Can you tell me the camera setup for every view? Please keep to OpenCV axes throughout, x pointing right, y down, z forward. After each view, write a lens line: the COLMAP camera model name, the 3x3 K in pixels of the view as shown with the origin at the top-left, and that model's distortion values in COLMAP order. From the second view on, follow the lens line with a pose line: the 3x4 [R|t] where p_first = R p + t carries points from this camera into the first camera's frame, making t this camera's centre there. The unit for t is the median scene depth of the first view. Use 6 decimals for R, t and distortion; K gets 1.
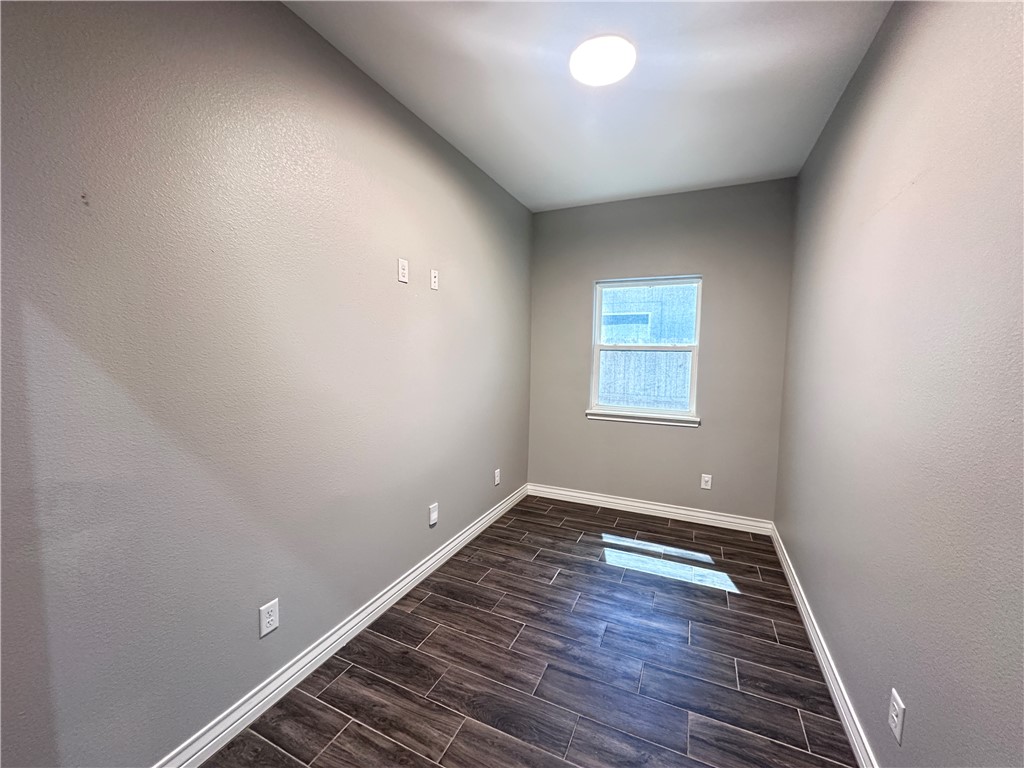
lens RADIAL K [[412.2, 0, 509.6], [0, 412.2, 382.4], [0, 0, 1]] dist [0.000212, -0.000060]
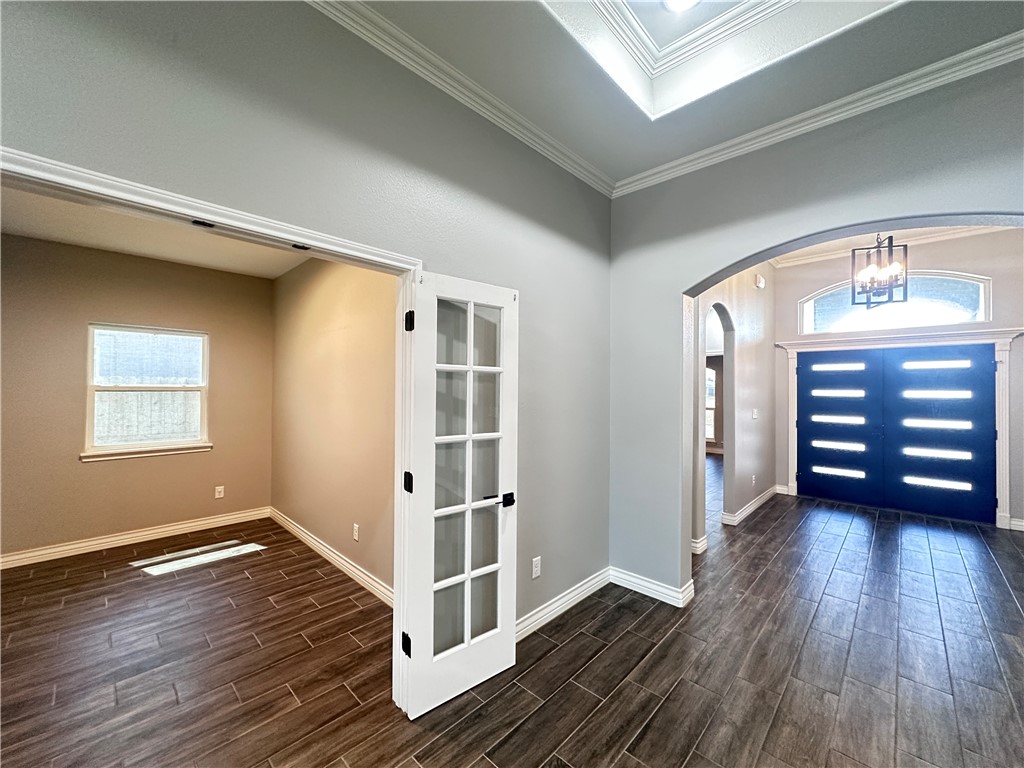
lens RADIAL K [[412.2, 0, 513.1], [0, 412.2, 385.5], [0, 0, 1]] dist [0.000212, -0.000060]
pose [[0.337179, -0.004005, 0.941432, -0.452088], [0.073183, 0.997077, -0.021969, 0.005156], [-0.938592, 0.076304, 0.336487, -0.337384]]
